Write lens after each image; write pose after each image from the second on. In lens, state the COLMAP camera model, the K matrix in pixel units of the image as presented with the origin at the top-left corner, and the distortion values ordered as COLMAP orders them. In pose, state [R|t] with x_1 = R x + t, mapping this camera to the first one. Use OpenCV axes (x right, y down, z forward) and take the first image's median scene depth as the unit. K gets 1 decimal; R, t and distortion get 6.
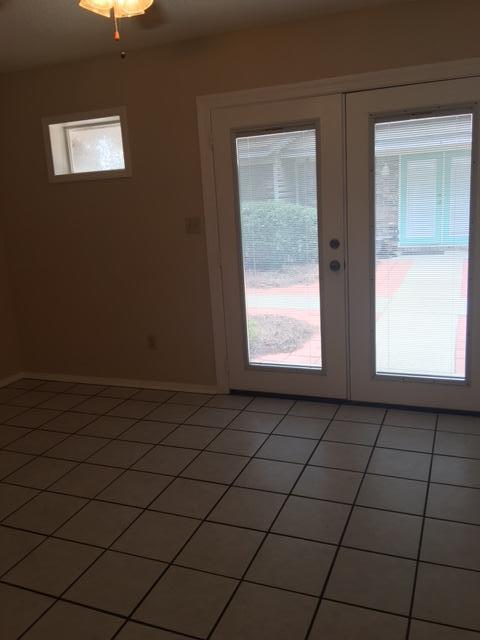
lens RADIAL K [[538.8, 0, 240.0], [0, 538.8, 320.1], [0, 0, 1]] dist [0.044659, -0.065220]
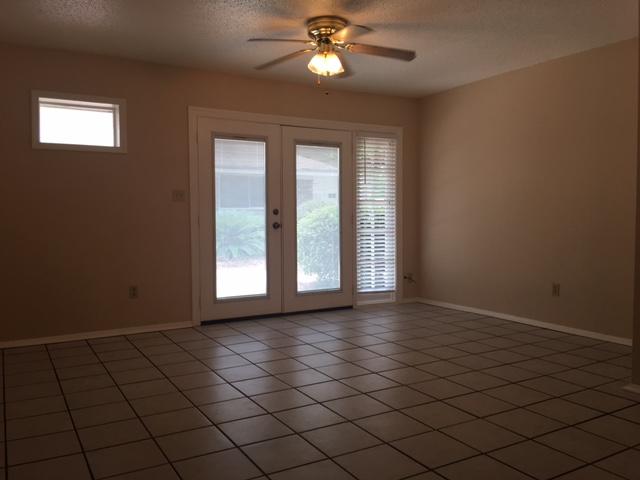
lens RADIAL K [[538.8, 0, 319.7], [0, 538.8, 239.6], [0, 0, 1]] dist [0.044659, -0.065220]
pose [[0.603684, 0.020640, 0.796957, -0.942135], [0.147733, 0.979455, -0.137272, 0.165345], [-0.783416, 0.200605, 0.588232, -0.029722]]
